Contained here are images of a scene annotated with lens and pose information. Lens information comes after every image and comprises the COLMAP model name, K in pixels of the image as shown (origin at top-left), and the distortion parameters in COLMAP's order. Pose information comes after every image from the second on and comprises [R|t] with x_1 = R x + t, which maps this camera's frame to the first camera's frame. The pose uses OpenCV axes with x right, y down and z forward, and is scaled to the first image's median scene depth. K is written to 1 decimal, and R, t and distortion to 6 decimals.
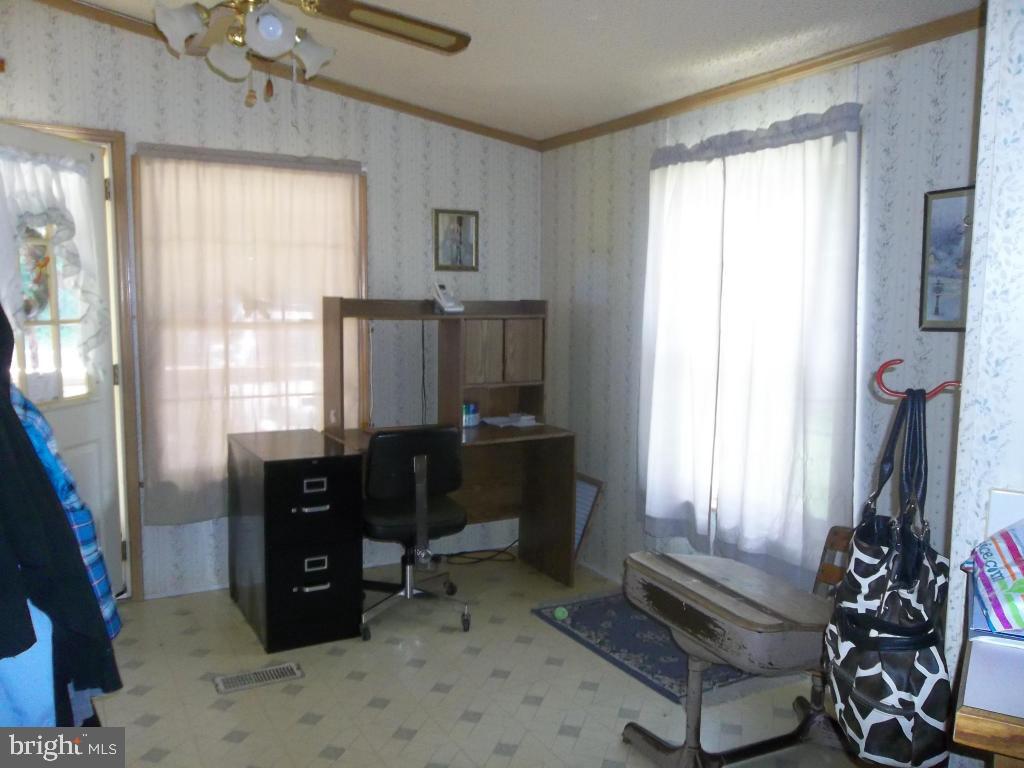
lens RADIAL K [[823.7, 0, 512.0], [0, 823.7, 384.0], [0, 0, 1]] dist [0.072033, 0.001120]
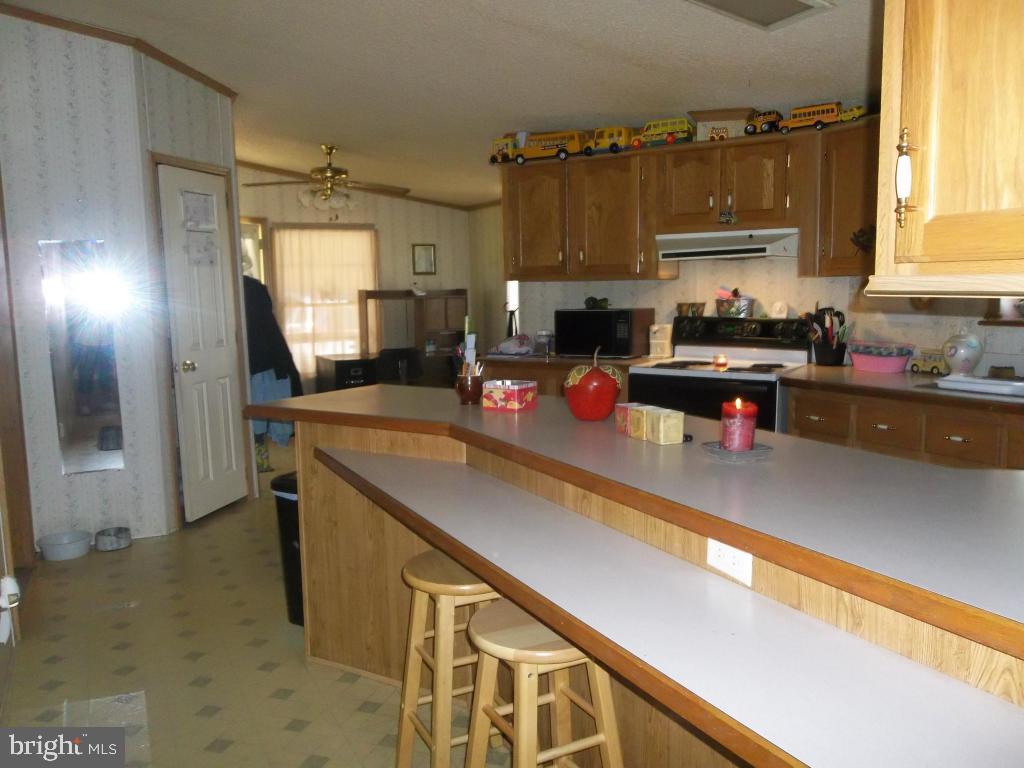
lens RADIAL K [[823.7, 0, 512.0], [0, 823.7, 384.0], [0, 0, 1]] dist [0.072033, 0.001120]
pose [[0.998290, -0.025798, -0.052456, 0.259420], [0.026028, 0.999654, 0.003700, 0.133067], [0.052342, -0.005059, 0.998616, -1.050722]]
